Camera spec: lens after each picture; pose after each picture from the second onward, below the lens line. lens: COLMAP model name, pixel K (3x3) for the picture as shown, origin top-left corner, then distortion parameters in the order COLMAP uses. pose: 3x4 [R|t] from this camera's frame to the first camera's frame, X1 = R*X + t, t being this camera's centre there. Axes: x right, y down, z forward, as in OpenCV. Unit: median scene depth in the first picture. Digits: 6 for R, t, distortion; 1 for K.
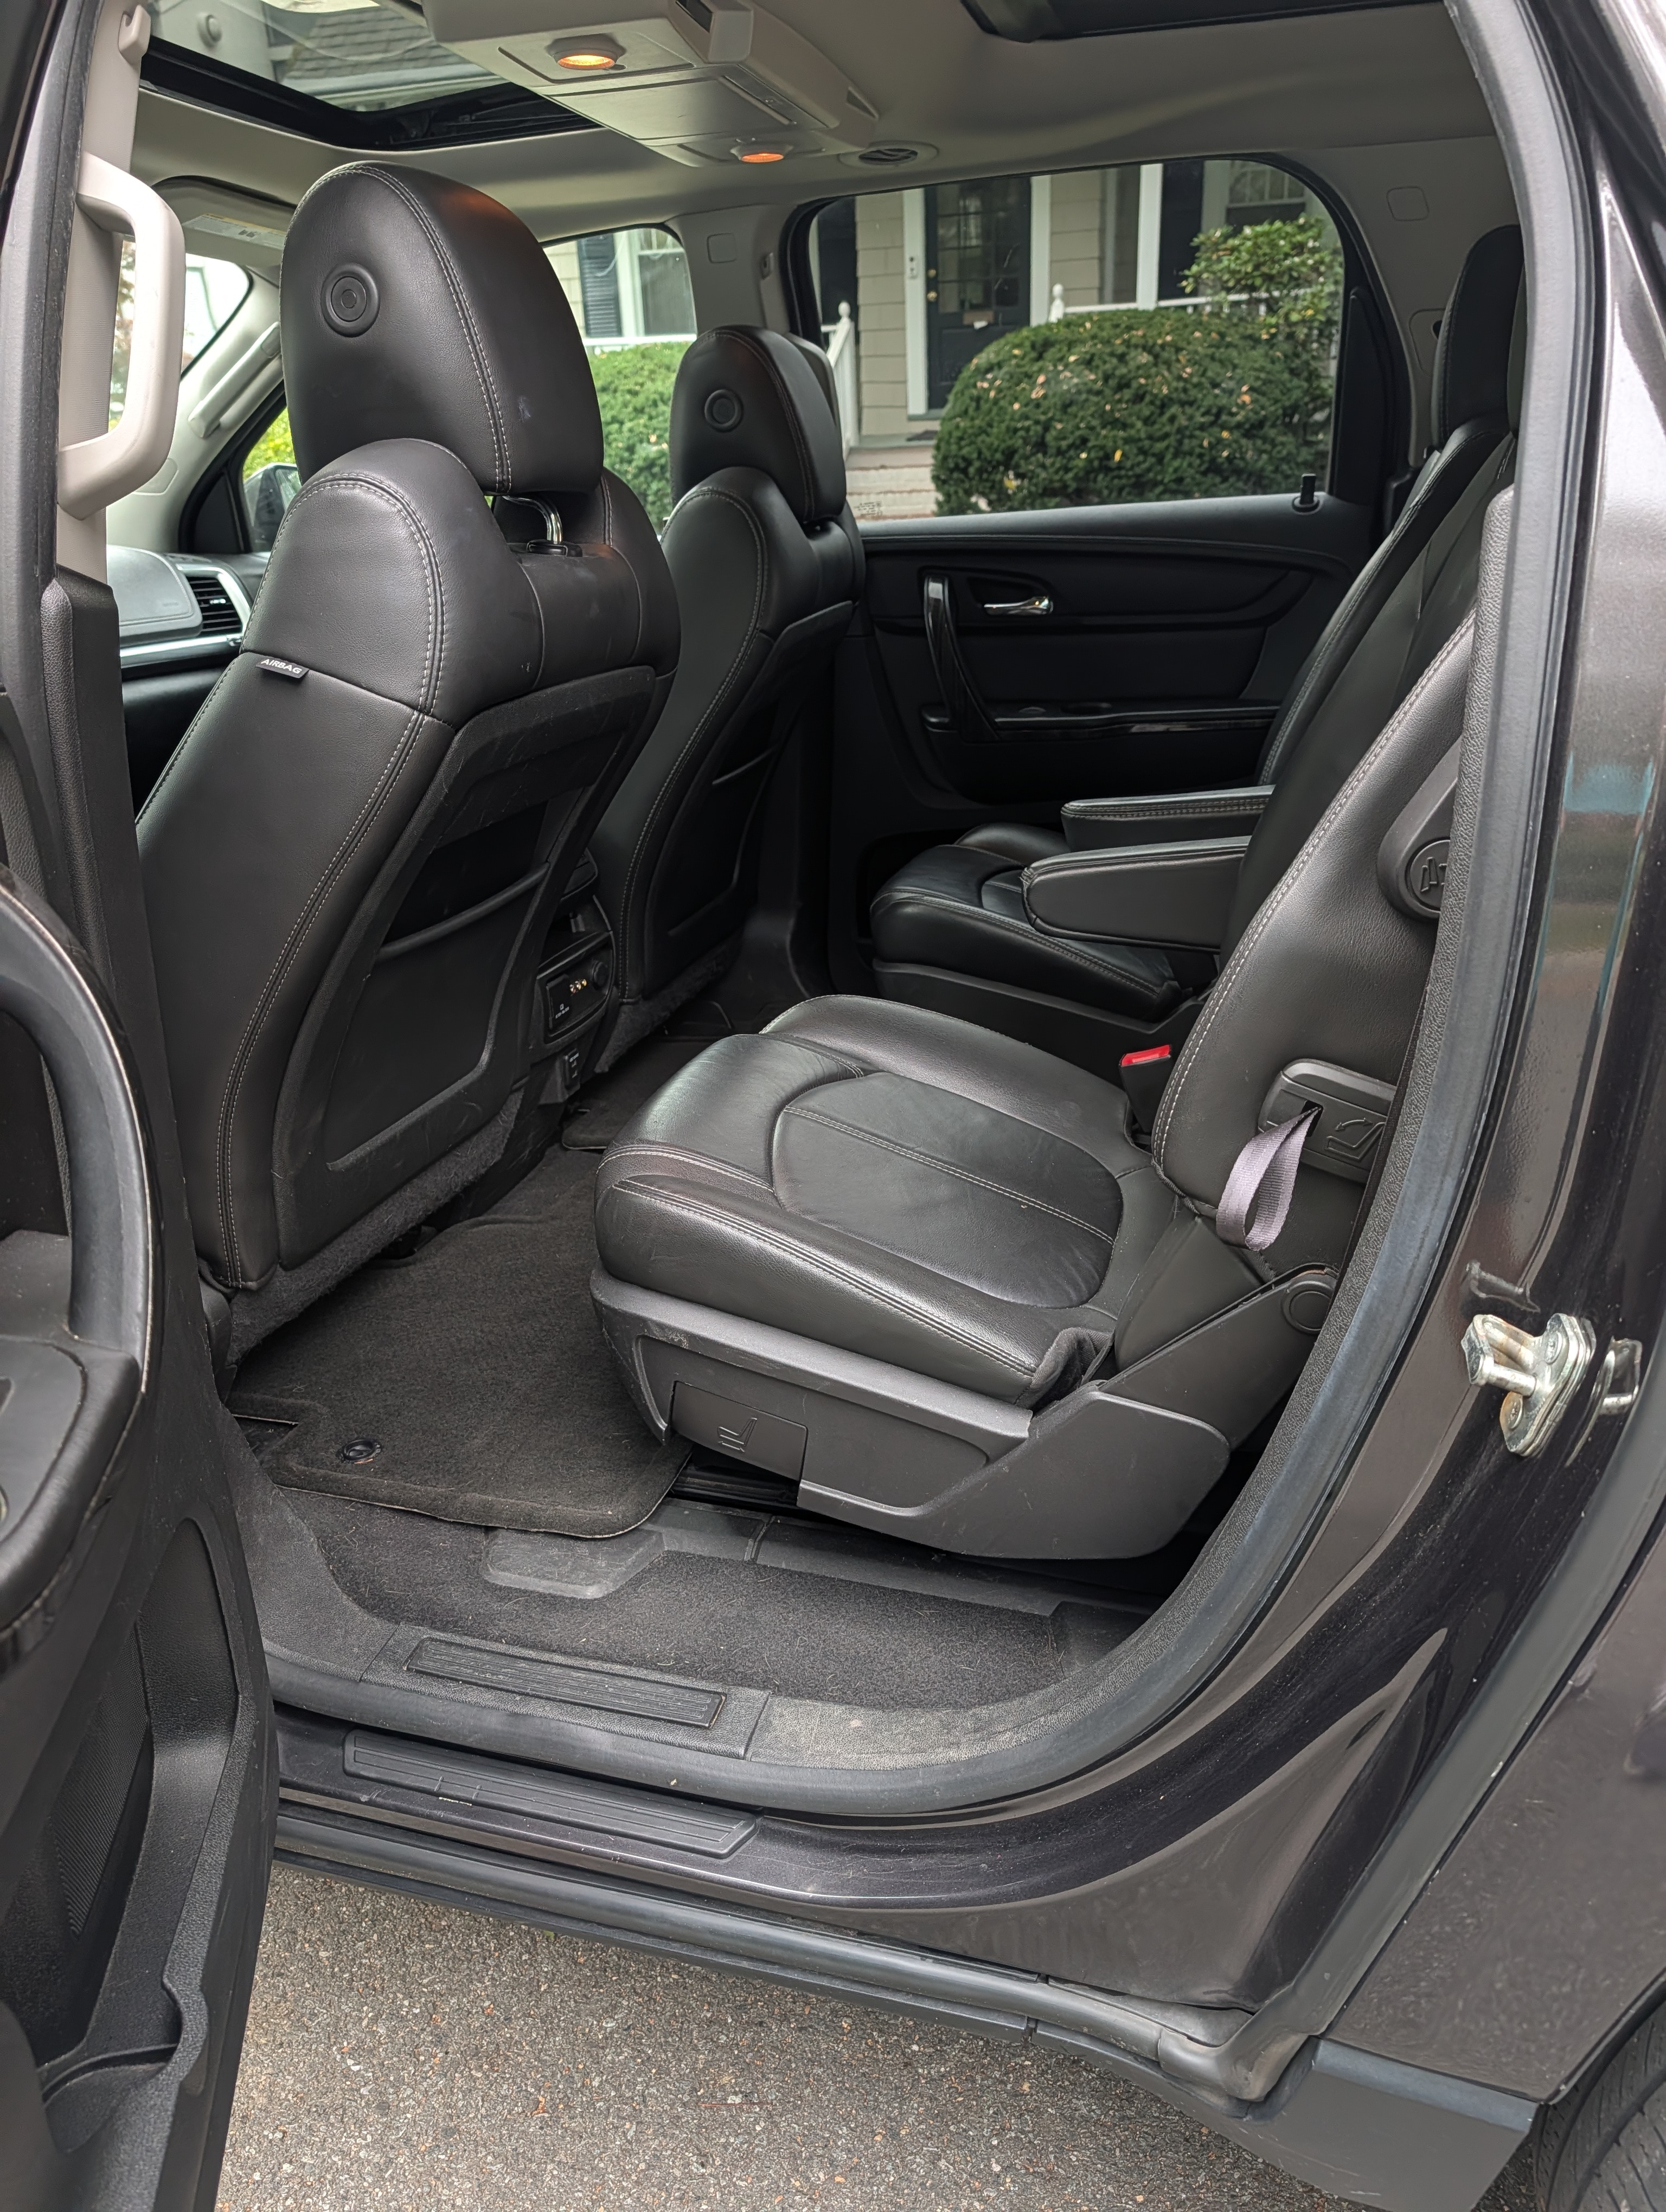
lens RADIAL K [[1540.8, 0, 833.0], [0, 1540.8, 1106.0], [0, 0, 1]] dist [0.067147, -0.047400]
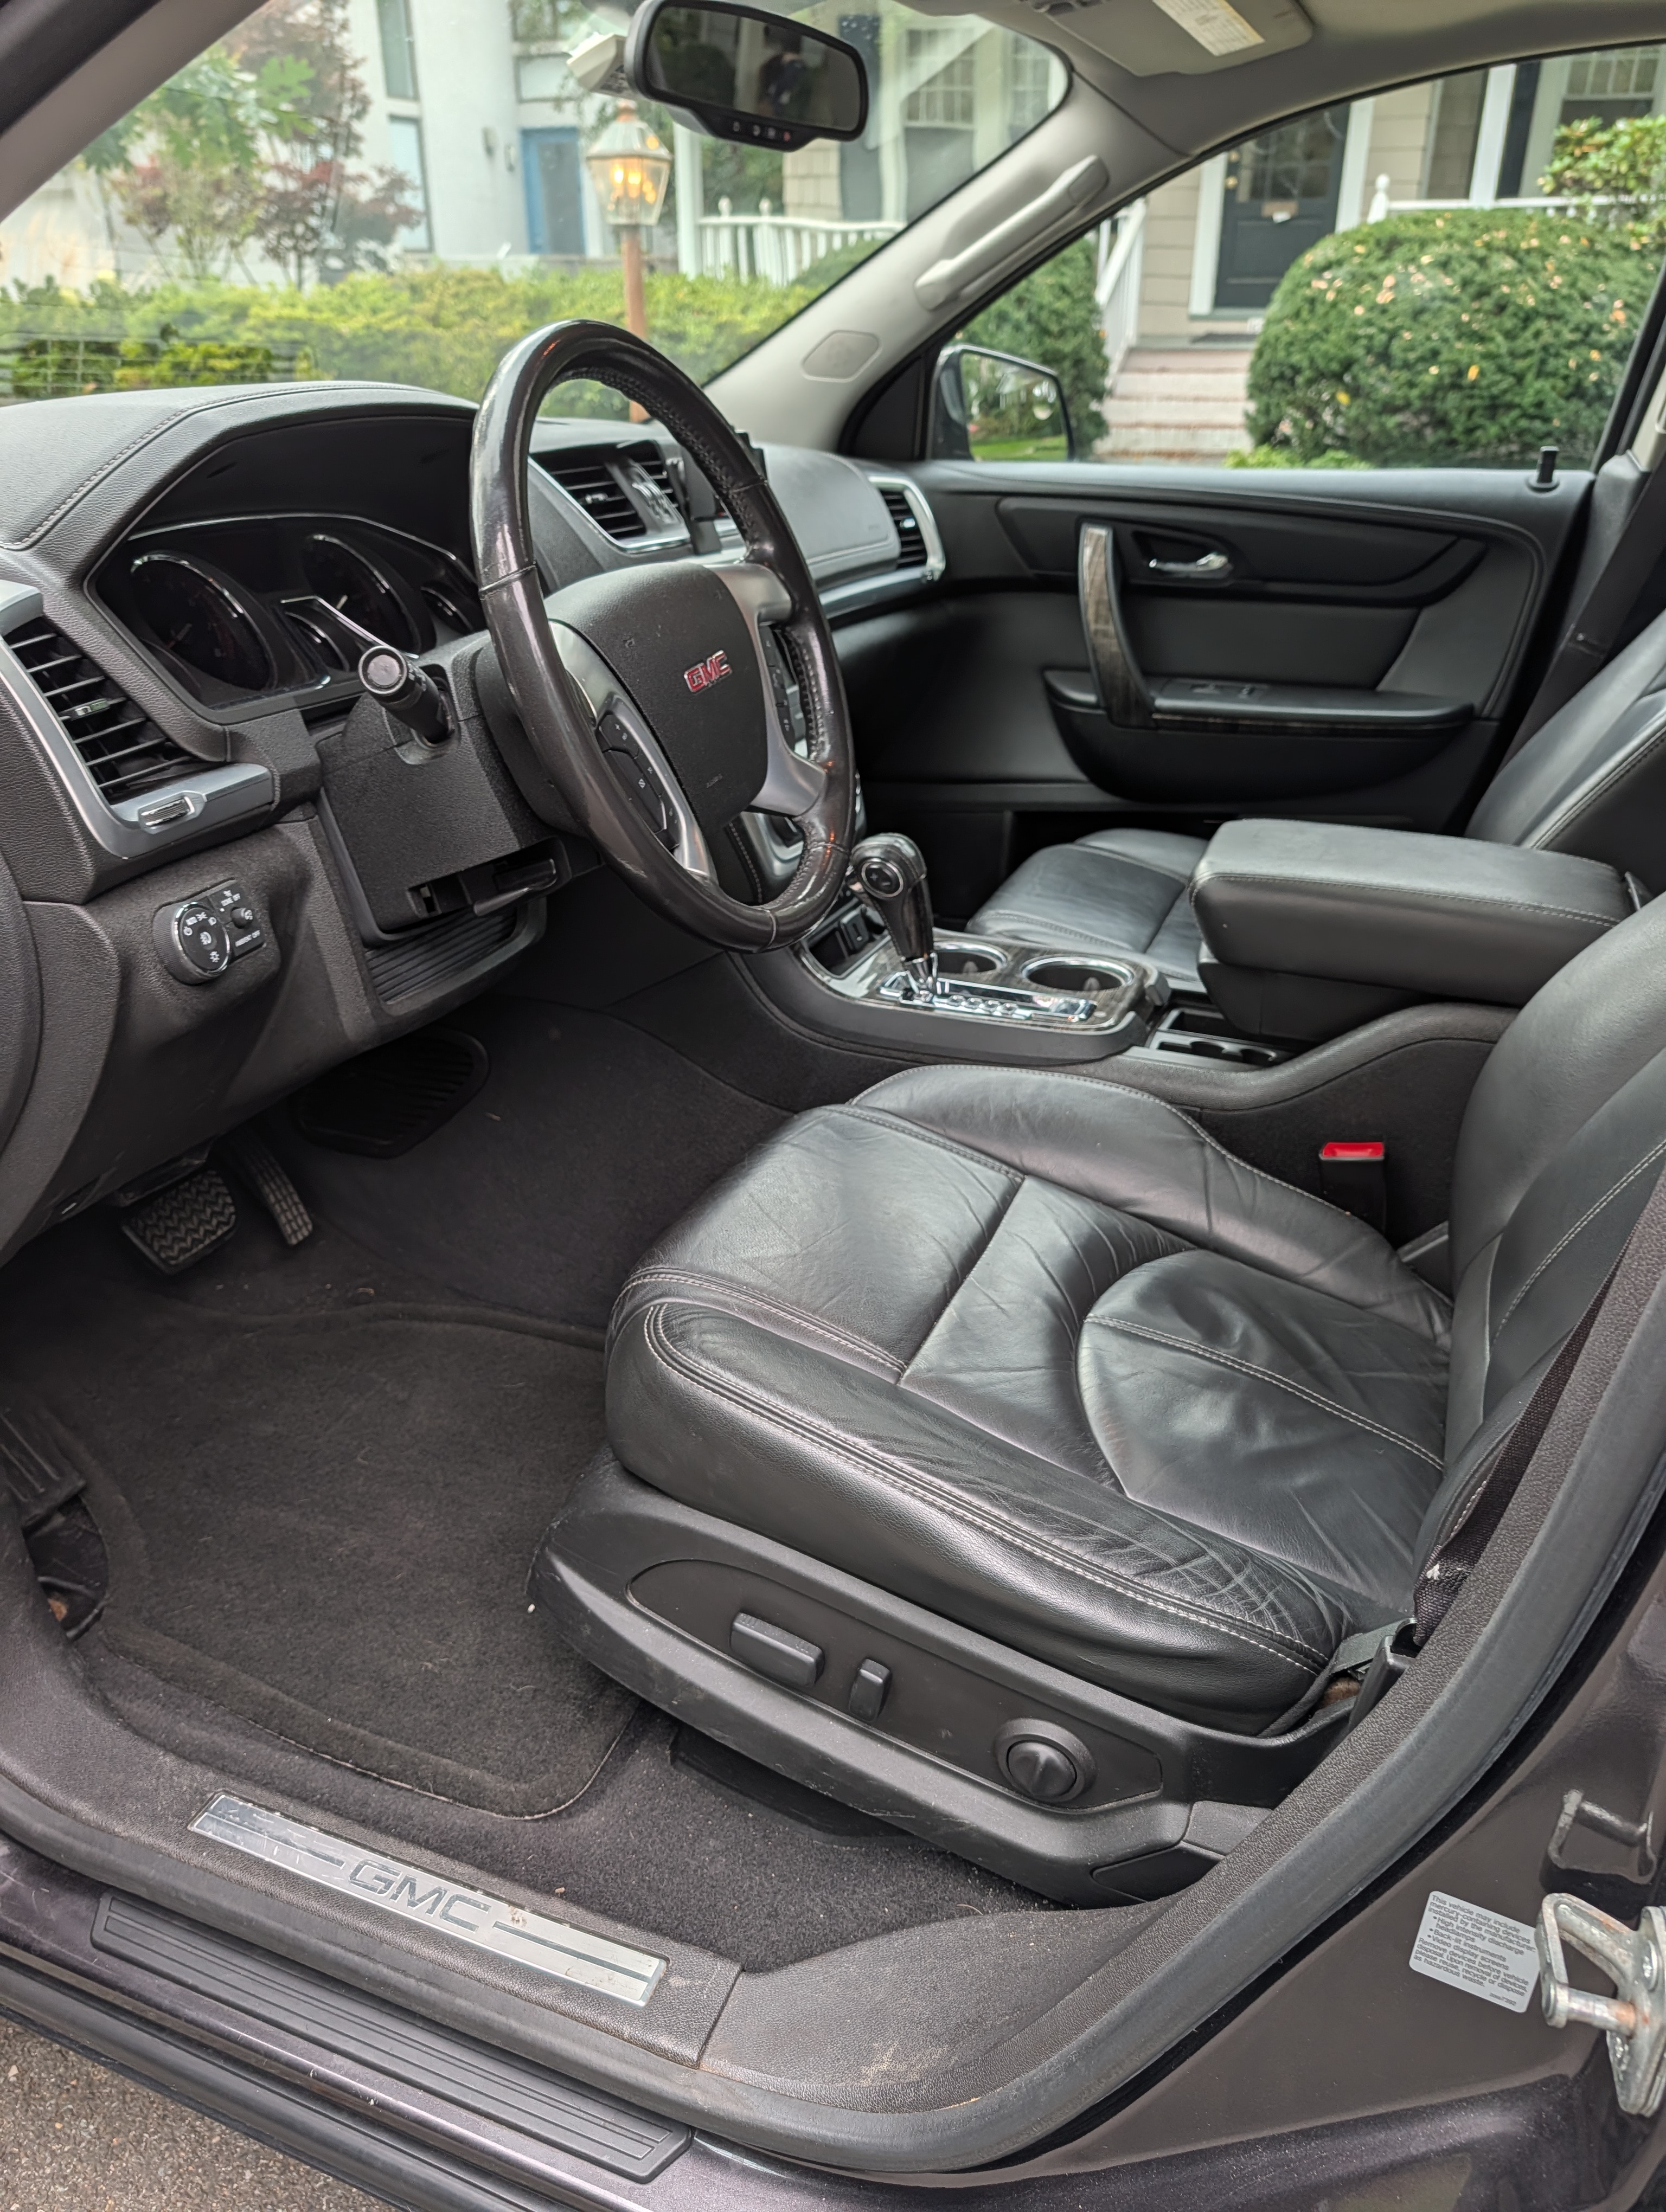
lens RADIAL K [[1540.8, 0, 833.0], [0, 1540.8, 1106.0], [0, 0, 1]] dist [0.067147, -0.047400]
pose [[0.994813, 0.084780, -0.056205, -0.095452], [-0.081475, 0.994945, 0.058702, -0.018390], [0.060897, -0.053818, 0.996692, 0.049898]]
